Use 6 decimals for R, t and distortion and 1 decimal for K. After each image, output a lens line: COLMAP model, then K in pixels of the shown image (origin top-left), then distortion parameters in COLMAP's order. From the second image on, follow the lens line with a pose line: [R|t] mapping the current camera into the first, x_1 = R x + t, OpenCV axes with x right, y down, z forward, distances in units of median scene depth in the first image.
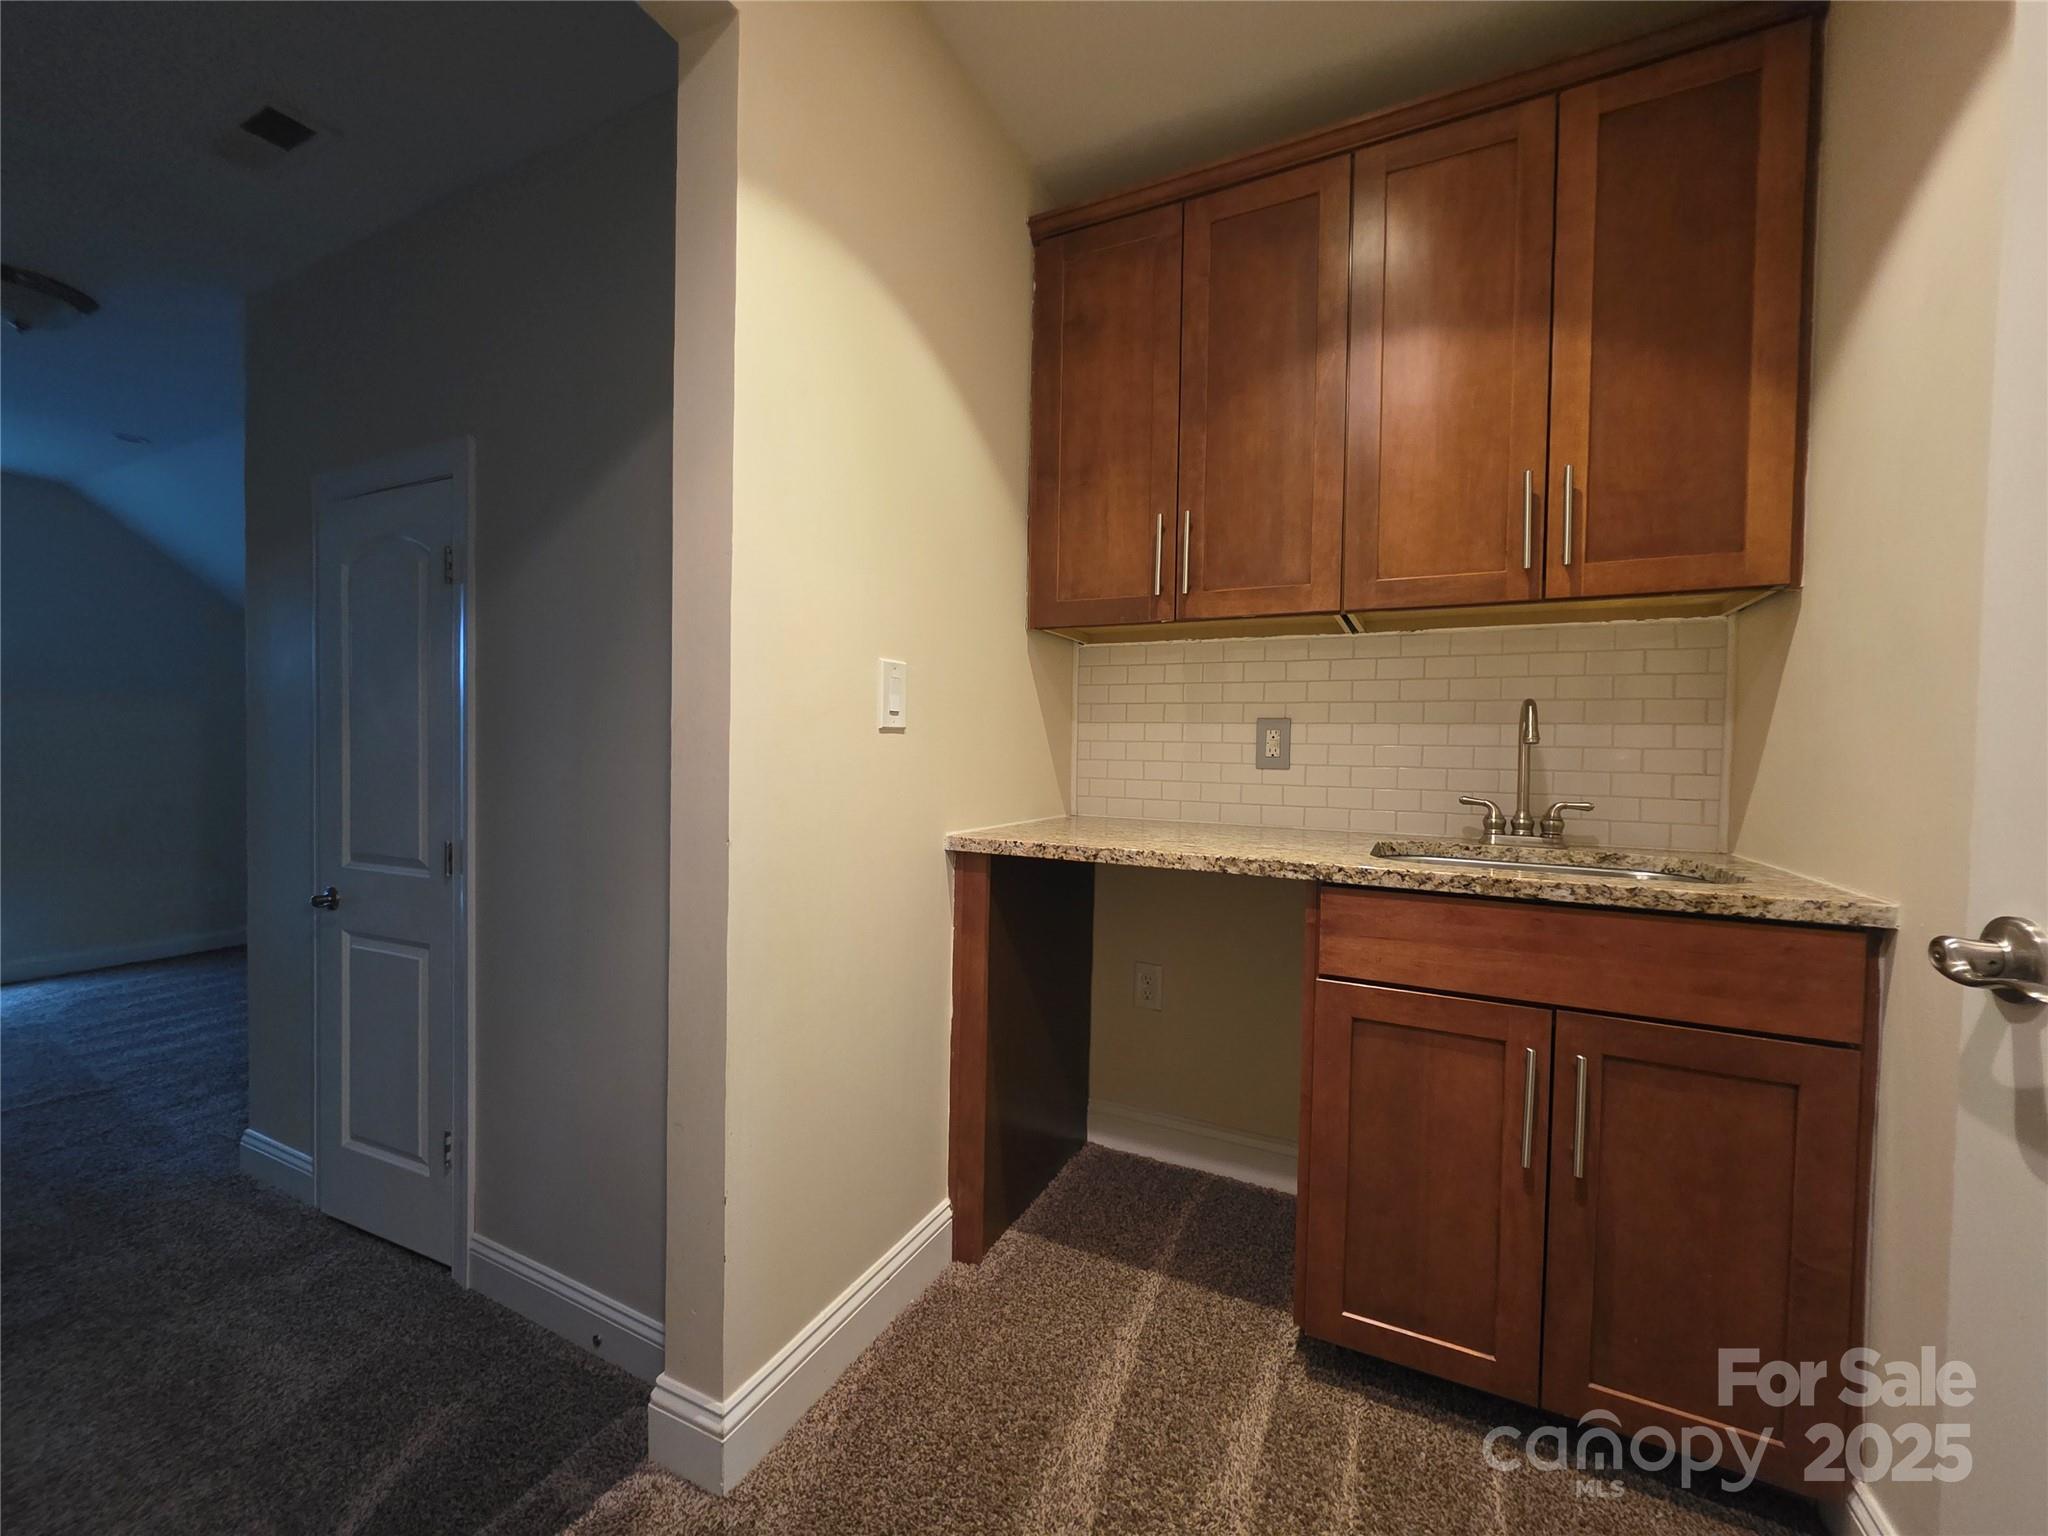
lens RADIAL K [[817.9, 0, 1022.1], [0, 817.9, 767.2], [0, 0, 1]] dist [-0.000429, 0.000244]
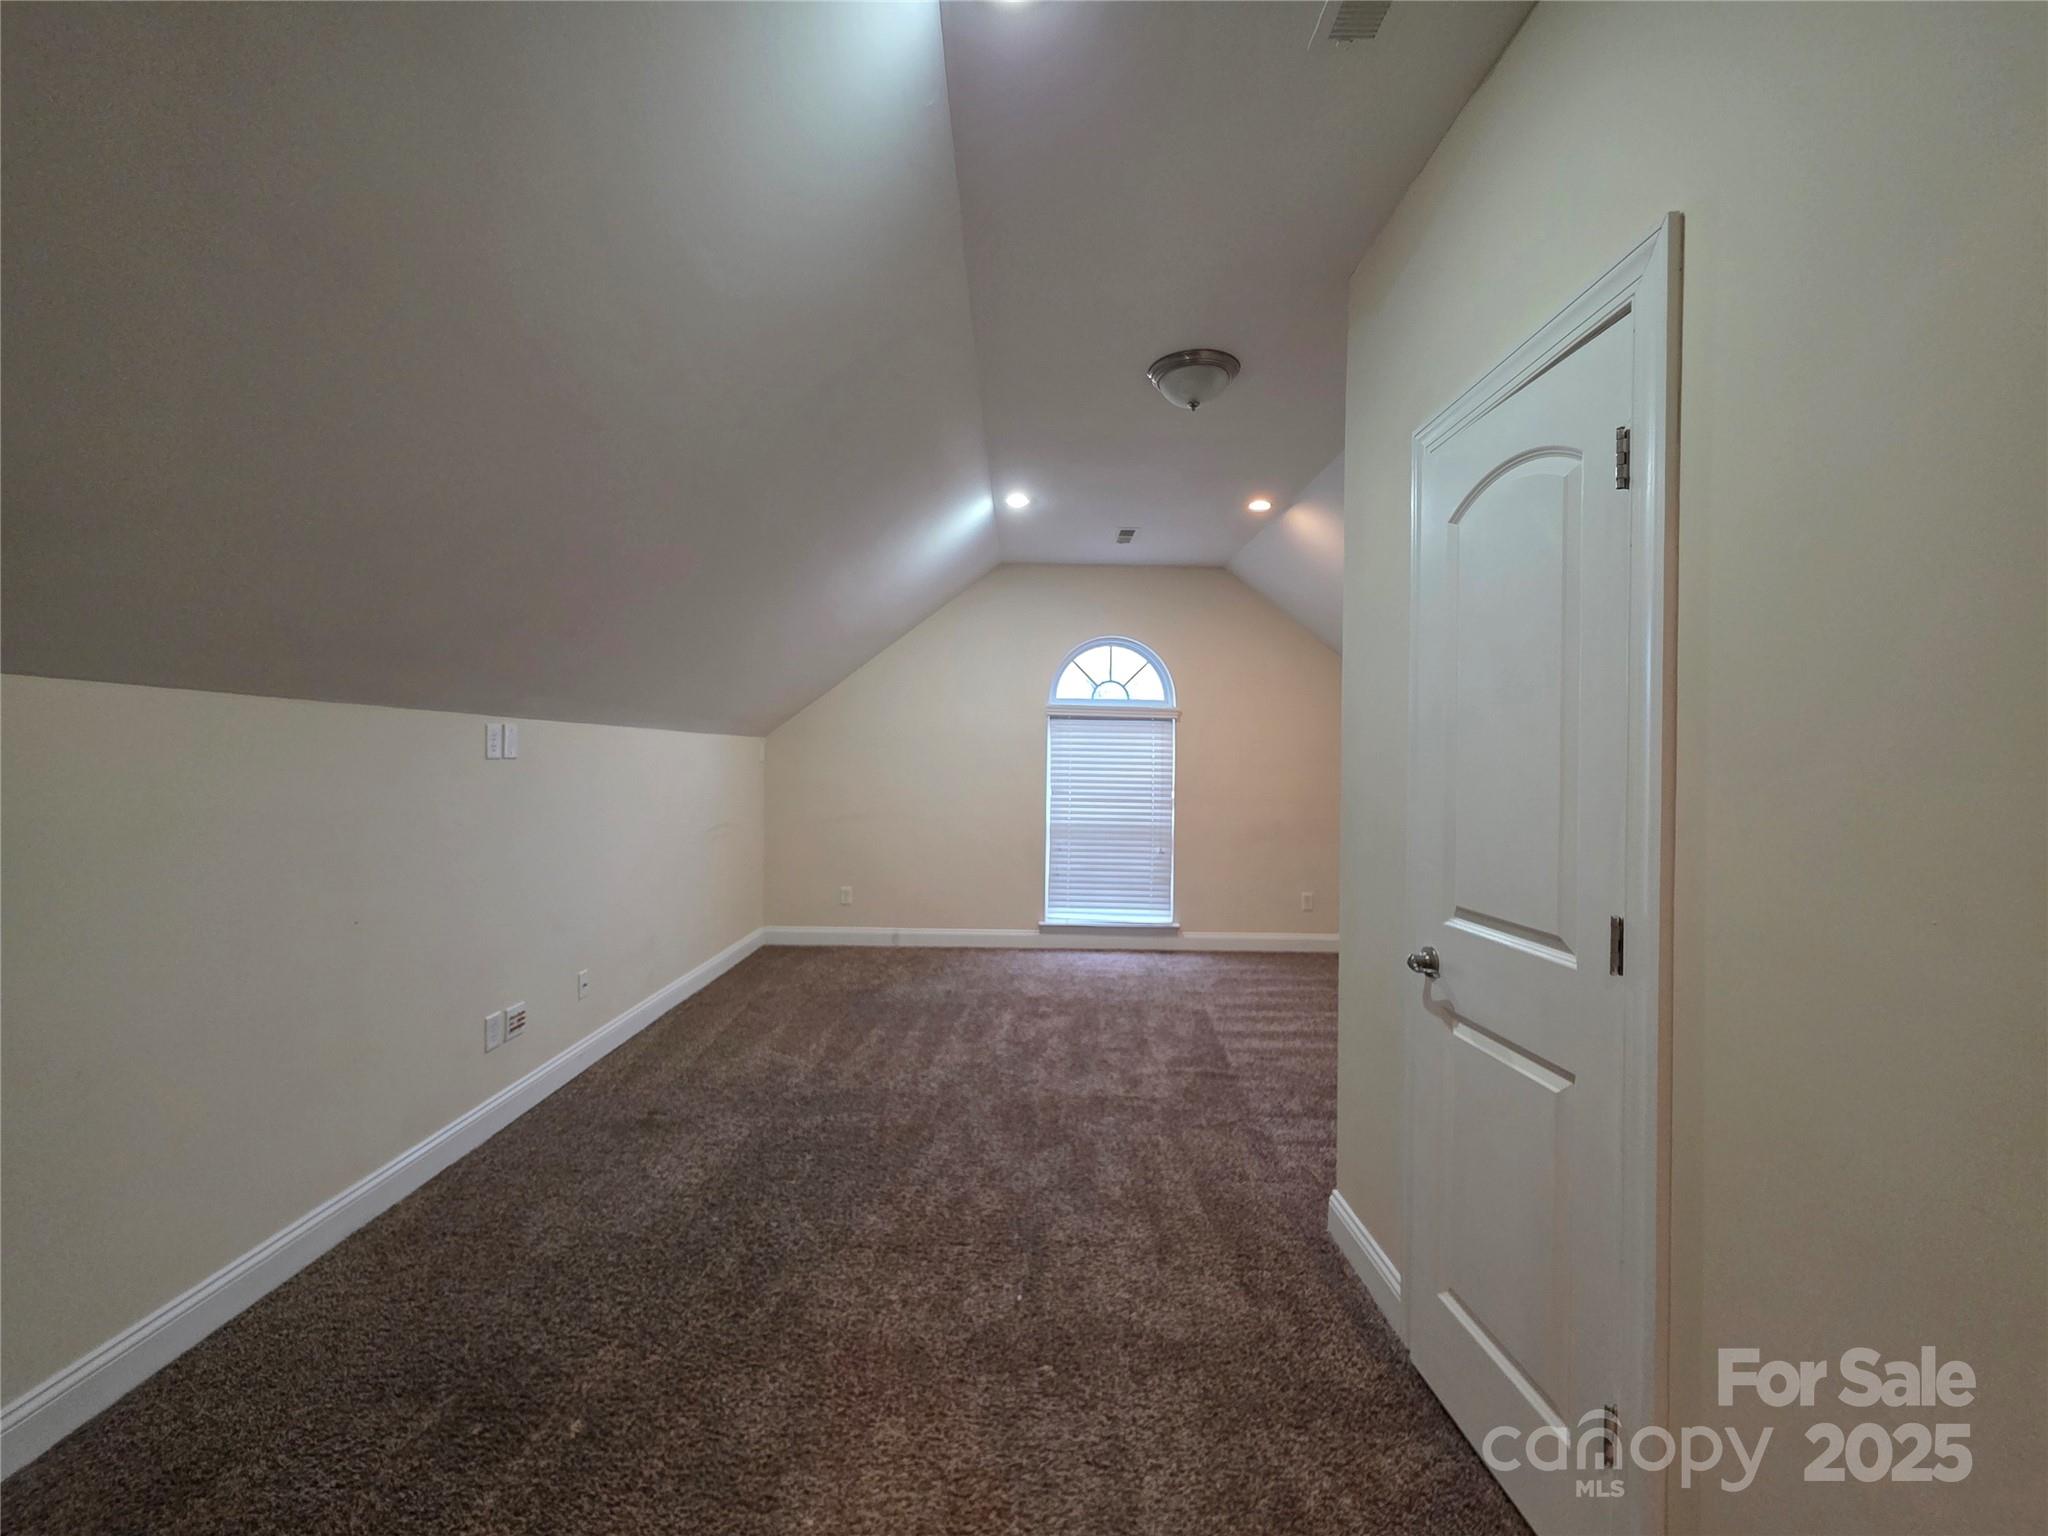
lens RADIAL K [[817.9, 0, 1022.1], [0, 817.9, 767.2], [0, 0, 1]] dist [-0.000429, 0.000244]
pose [[0.444668, -0.006703, -0.895671, -0.247851], [-0.023590, 0.999538, -0.019191, 0.001346], [0.895385, 0.029662, 0.444304, 0.236325]]
